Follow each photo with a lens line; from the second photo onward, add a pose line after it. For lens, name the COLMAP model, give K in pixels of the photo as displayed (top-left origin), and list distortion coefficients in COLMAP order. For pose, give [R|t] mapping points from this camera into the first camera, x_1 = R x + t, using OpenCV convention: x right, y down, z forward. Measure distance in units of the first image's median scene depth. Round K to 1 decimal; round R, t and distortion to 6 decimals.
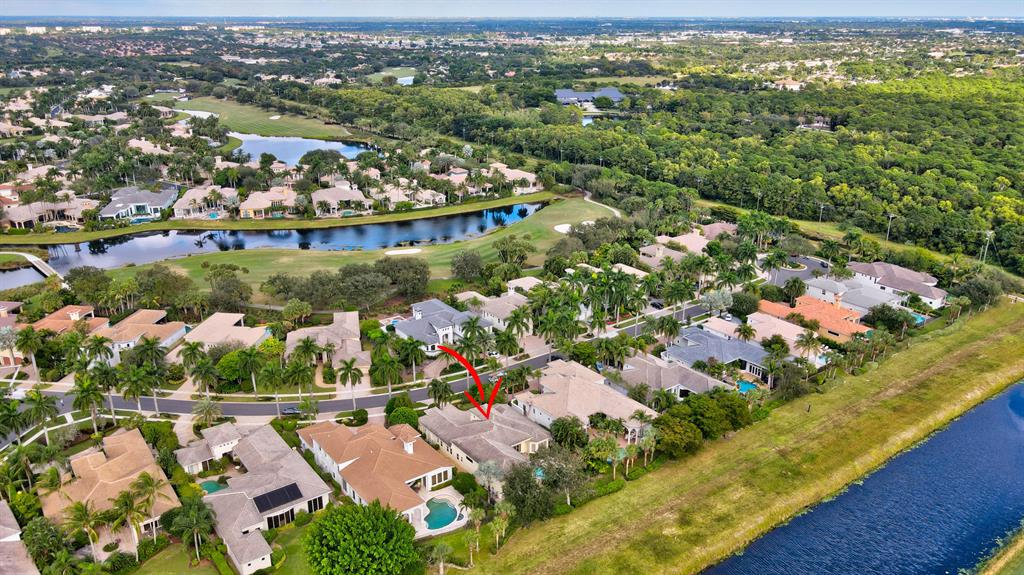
lens RADIAL K [[754.6, 0, 508.9], [0, 754.6, 290.1], [0, 0, 1]] dist [-0.006250, 0.022125]
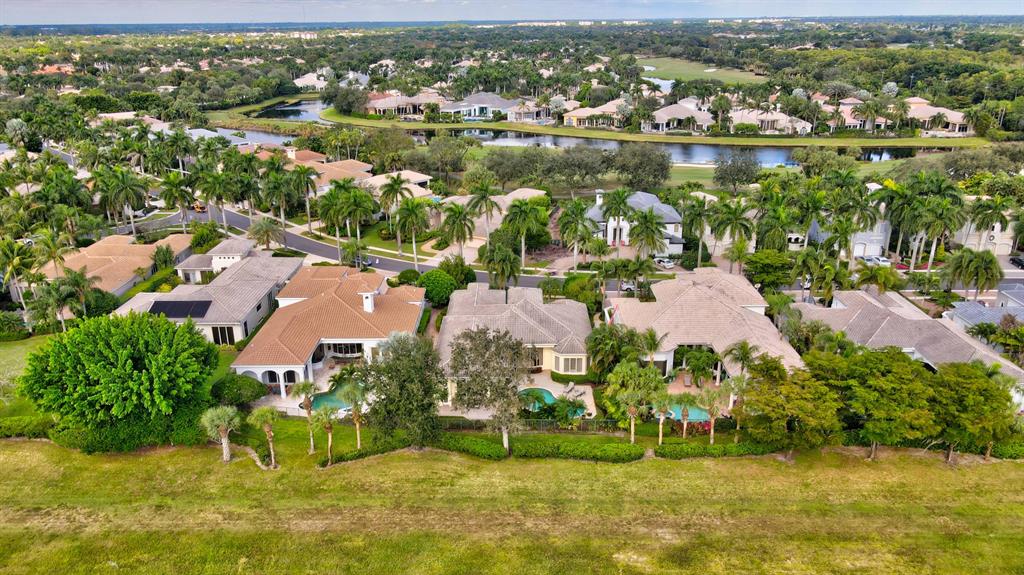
lens RADIAL K [[754.6, 0, 508.9], [0, 754.6, 284.4], [0, 0, 1]] dist [-0.006250, 0.022125]
pose [[0.795388, 0.189205, -0.575812, 0.154137], [-0.194297, 0.979485, 0.053458, 0.056749], [0.574114, 0.069359, 0.815832, 0.222179]]
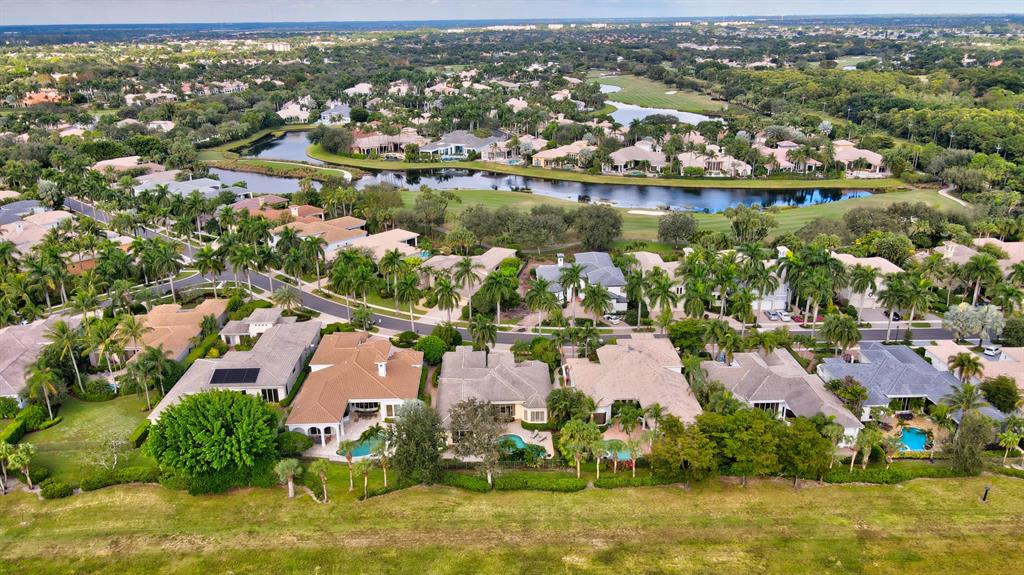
lens RADIAL K [[754.6, 0, 511.8], [0, 754.6, 286.5], [0, 0, 1]] dist [-0.006250, 0.022125]
pose [[0.819725, 0.182264, -0.542984, 0.199252], [-0.184167, 0.981548, 0.051446, 0.016468], [0.542341, 0.057828, 0.838166, 0.140690]]
